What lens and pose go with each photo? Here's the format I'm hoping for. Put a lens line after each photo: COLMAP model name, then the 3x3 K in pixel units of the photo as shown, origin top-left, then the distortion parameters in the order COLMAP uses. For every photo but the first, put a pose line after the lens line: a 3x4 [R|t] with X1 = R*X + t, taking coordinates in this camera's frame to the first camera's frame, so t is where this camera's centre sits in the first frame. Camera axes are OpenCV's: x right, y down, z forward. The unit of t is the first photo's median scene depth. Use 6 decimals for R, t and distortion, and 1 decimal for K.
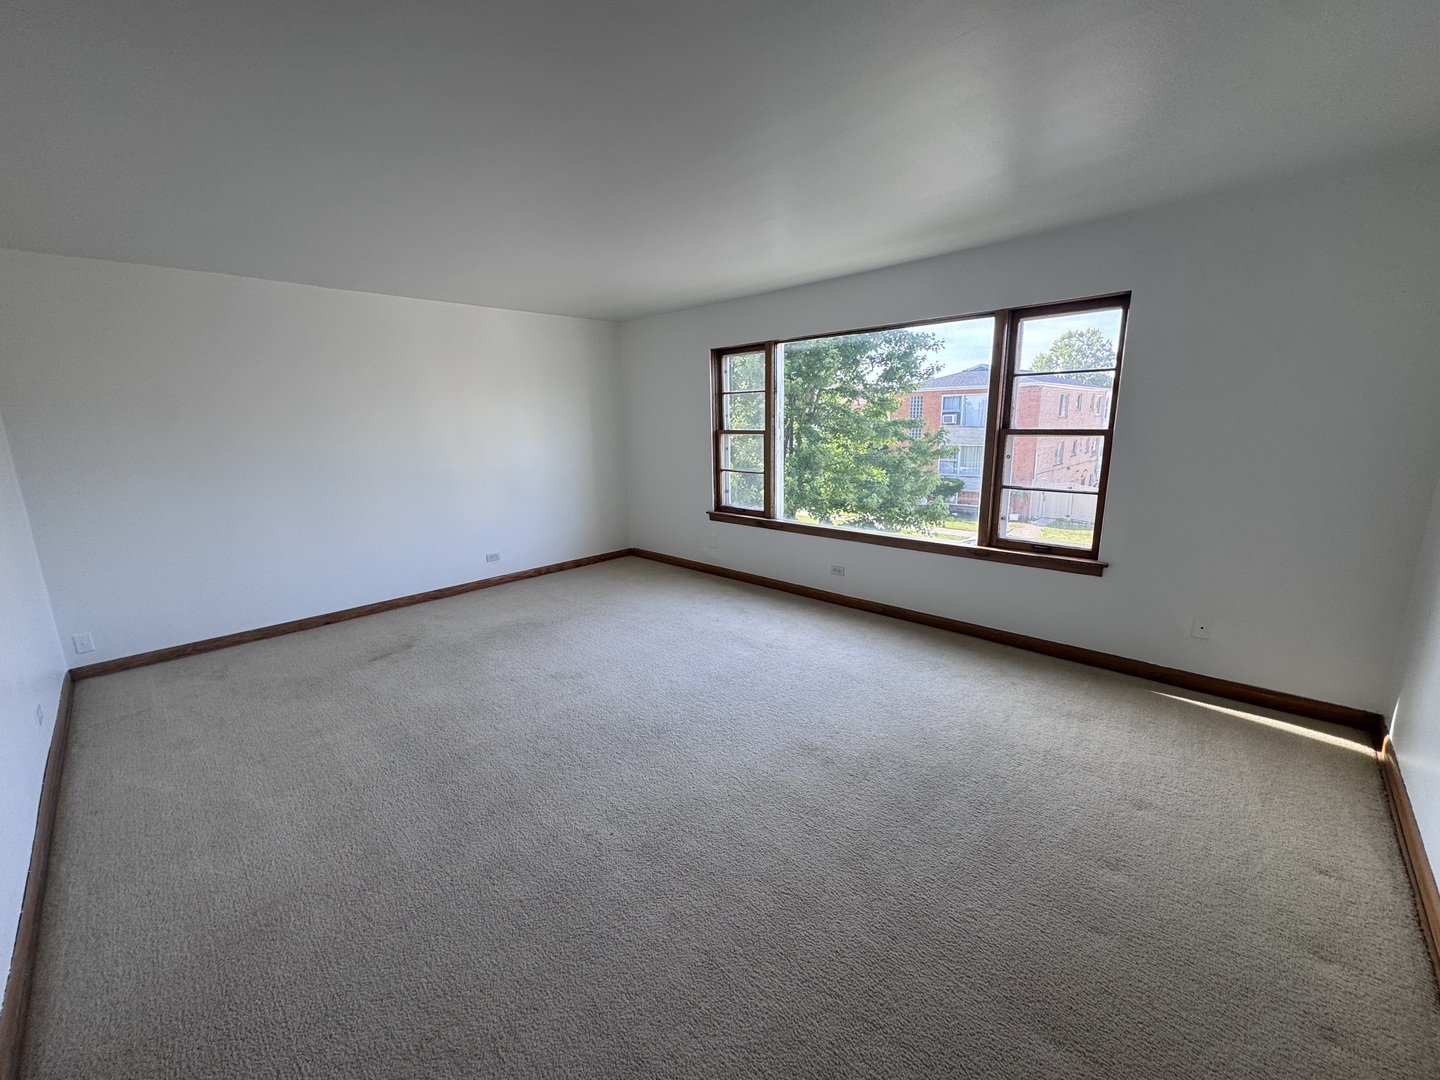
lens RADIAL K [[575.0, 0, 719.0], [0, 575.0, 536.2], [0, 0, 1]] dist [-0.004305, 0.001212]
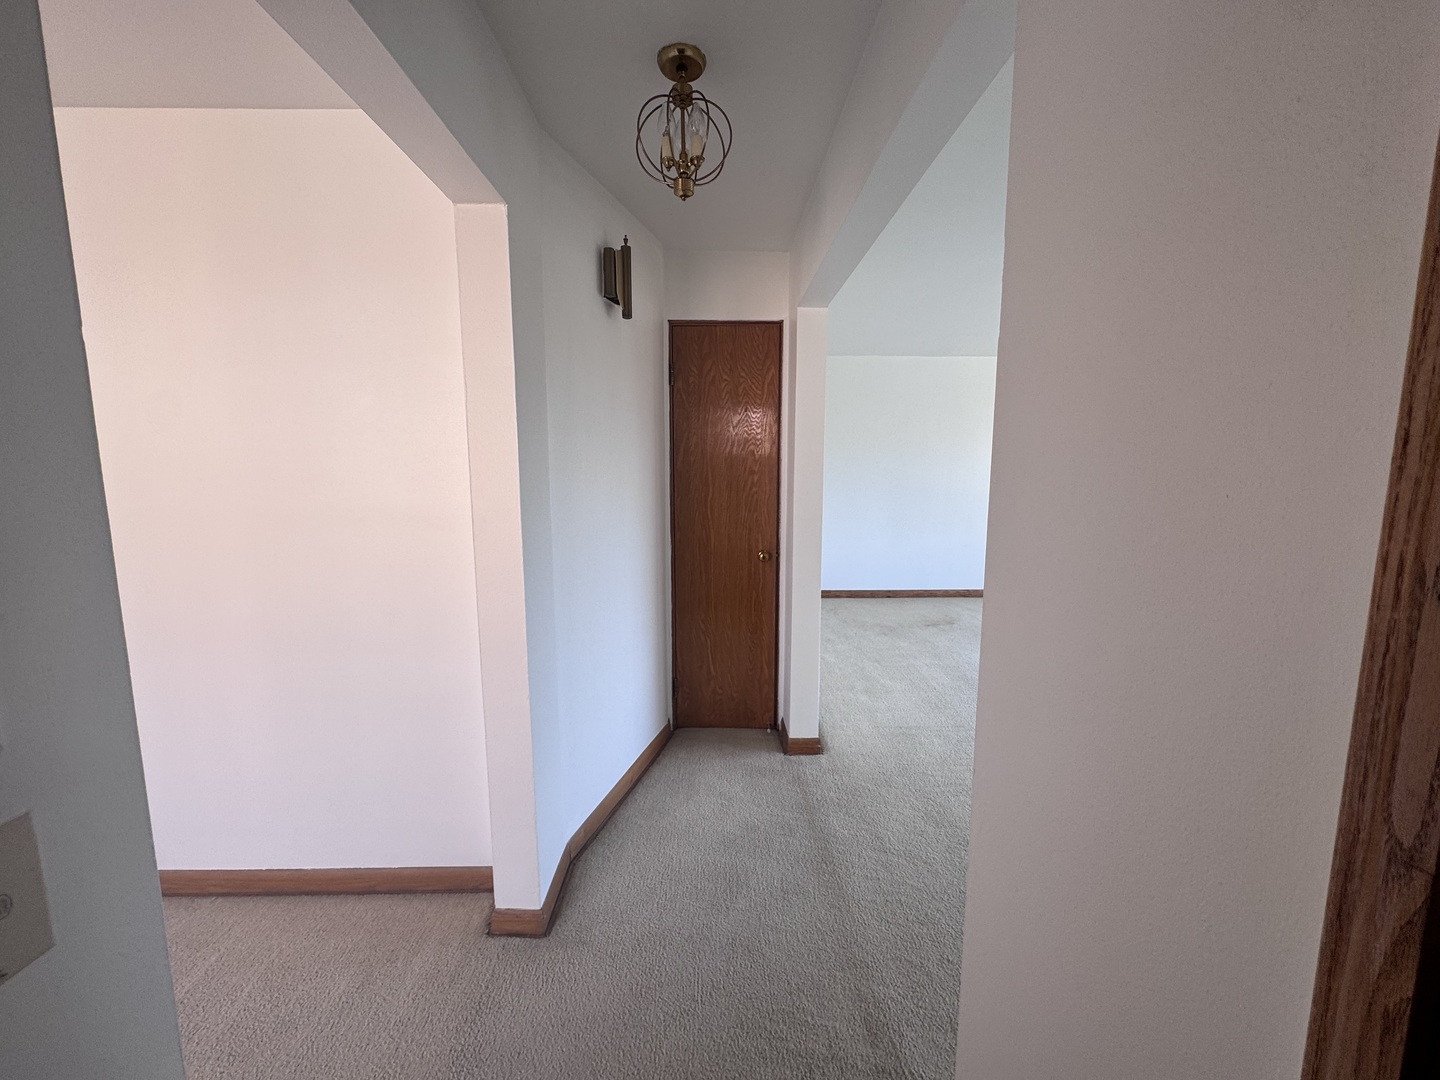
lens RADIAL K [[575.0, 0, 717.7], [0, 575.0, 538.8], [0, 0, 1]] dist [-0.004305, 0.001212]
pose [[0.703248, 0.118522, -0.700995, -0.022636], [-0.158878, 0.987270, 0.007536, 0.081364], [0.692965, 0.106073, 0.713126, -0.333822]]
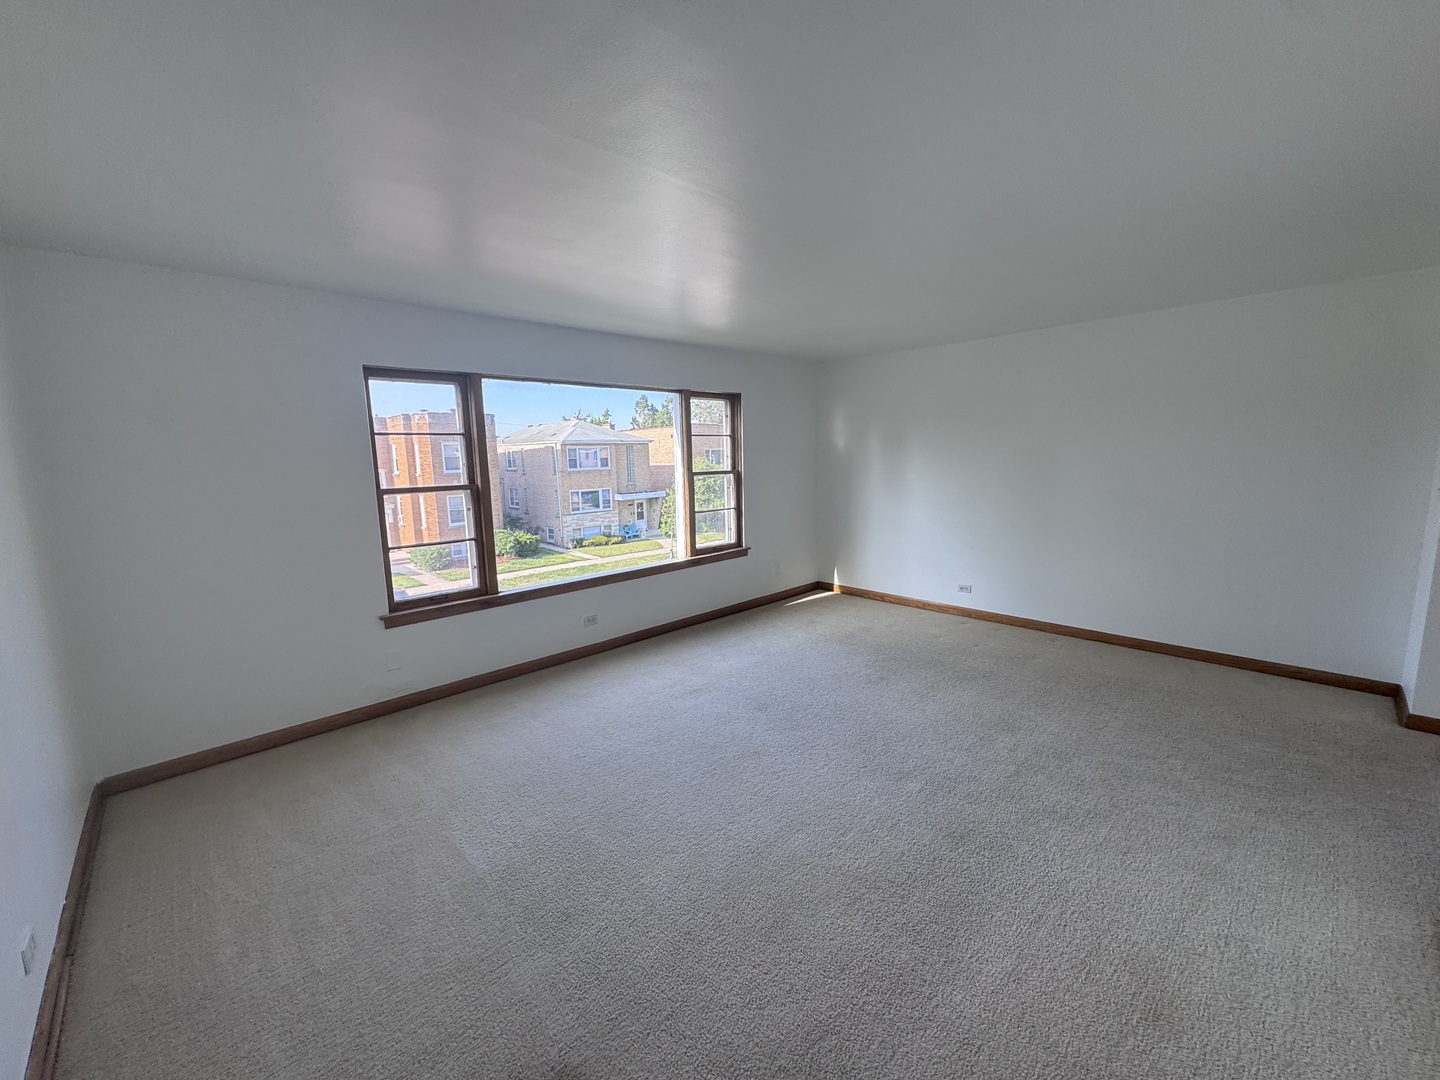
lens RADIAL K [[575.0, 0, 715.4], [0, 575.0, 539.4], [0, 0, 1]] dist [-0.004305, 0.001212]
pose [[0.059441, -0.120219, 0.990966, -0.890156], [0.234032, 0.966732, 0.103241, -0.151705], [-0.970410, 0.225781, 0.085599, 0.829337]]
